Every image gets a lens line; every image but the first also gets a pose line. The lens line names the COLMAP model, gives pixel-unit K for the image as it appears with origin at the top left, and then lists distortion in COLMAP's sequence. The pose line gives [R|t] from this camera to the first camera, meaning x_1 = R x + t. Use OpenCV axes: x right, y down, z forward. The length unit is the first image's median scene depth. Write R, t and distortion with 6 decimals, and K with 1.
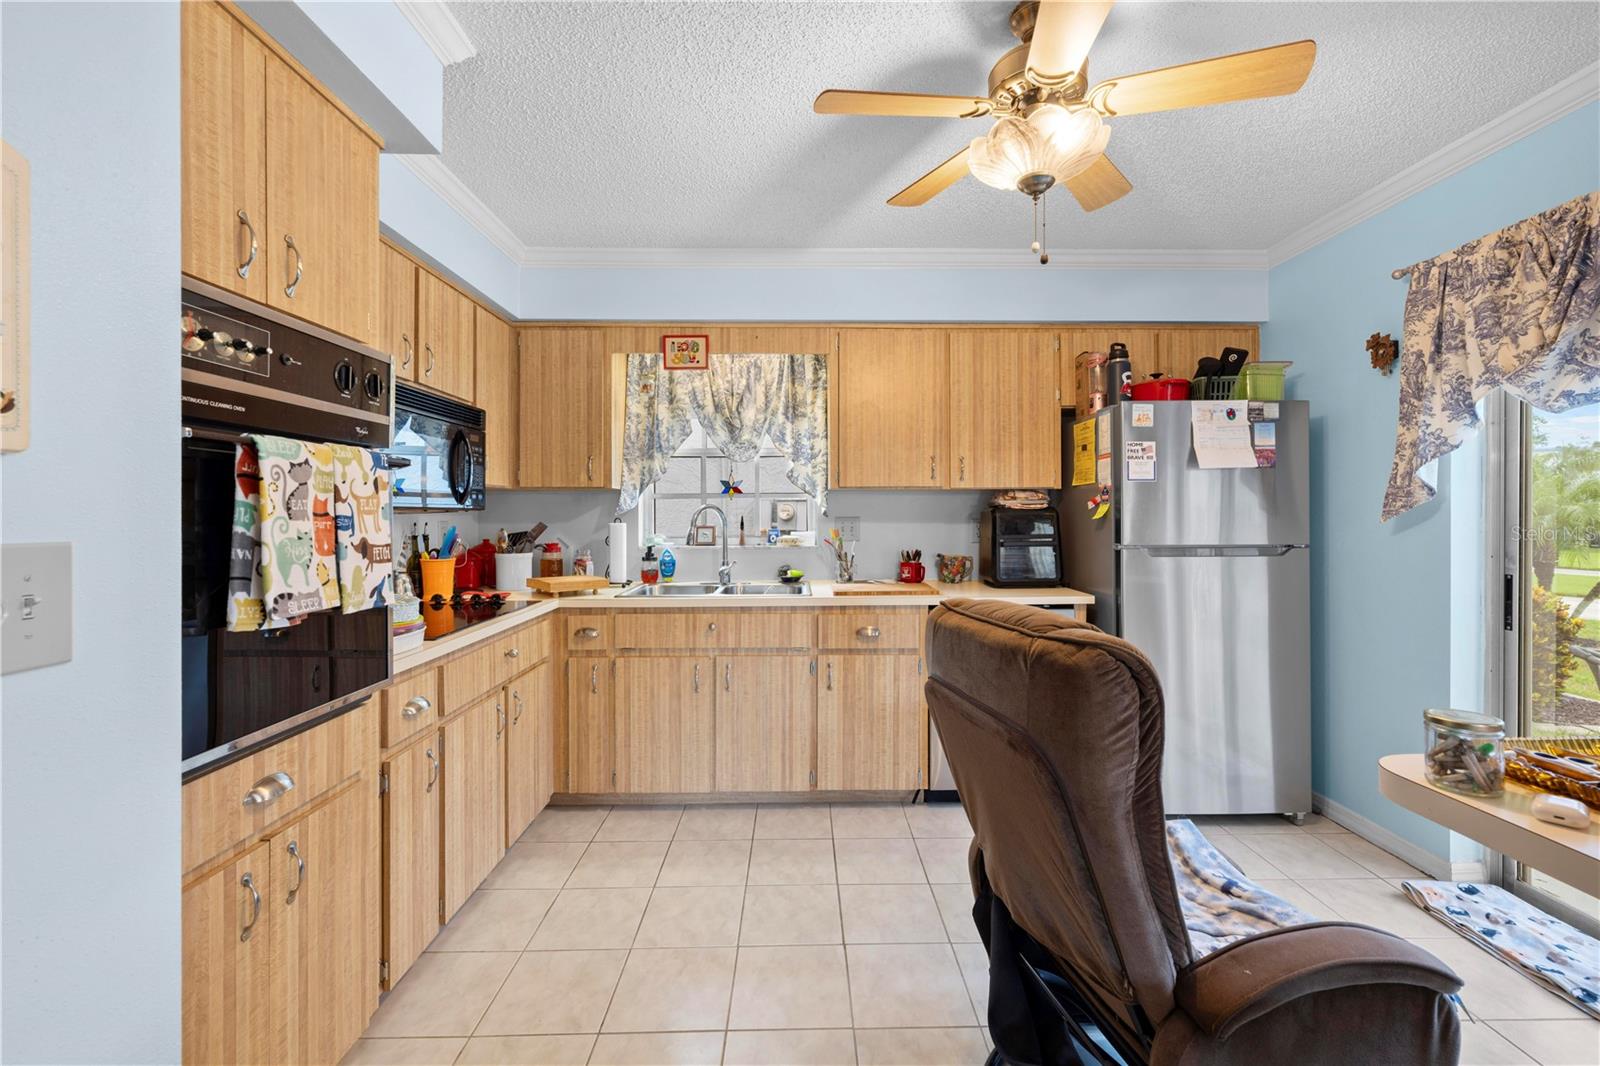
lens RADIAL K [[655.6, 0, 806.6], [0, 655.6, 513.3], [0, 0, 1]] dist [-0.000351, -0.000037]
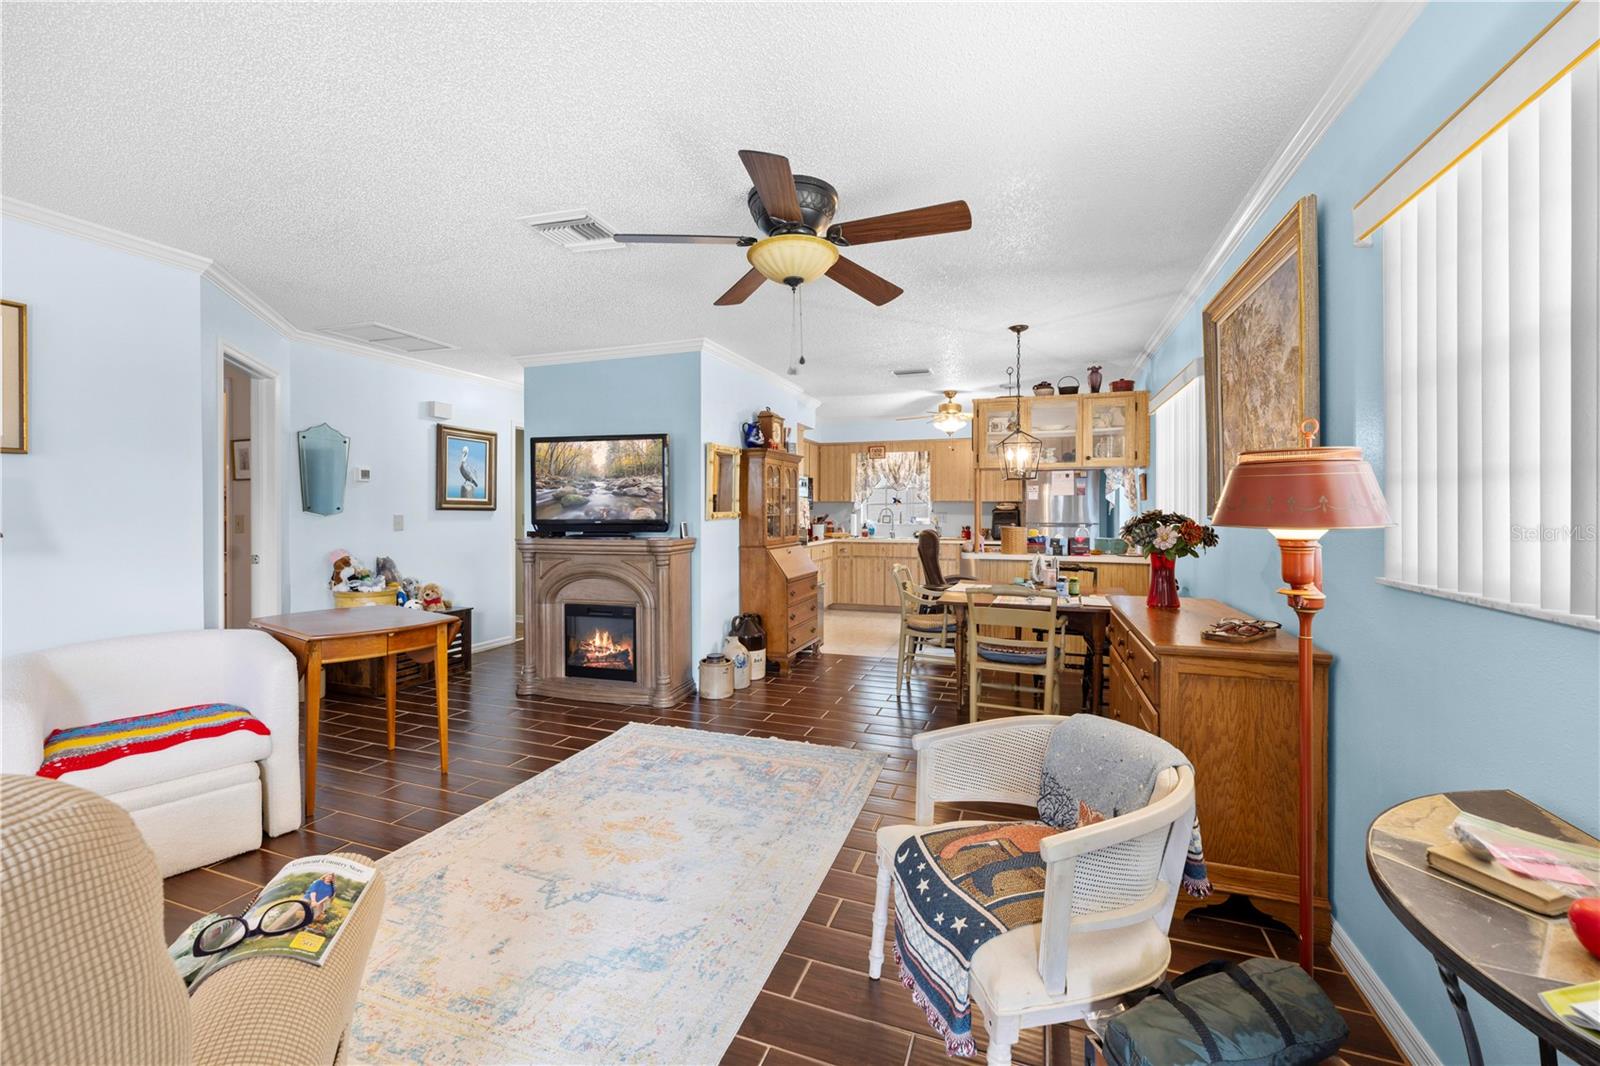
lens RADIAL K [[651.1, 0, 796.4], [0, 651.1, 501.6], [0, 0, 1]] dist [-0.000548, -0.000098]
pose [[0.934861, -0.001375, -0.355011, 0.514673], [-0.003562, 0.999906, -0.013253, -0.000701], [0.354996, 0.013655, 0.934768, -1.840638]]
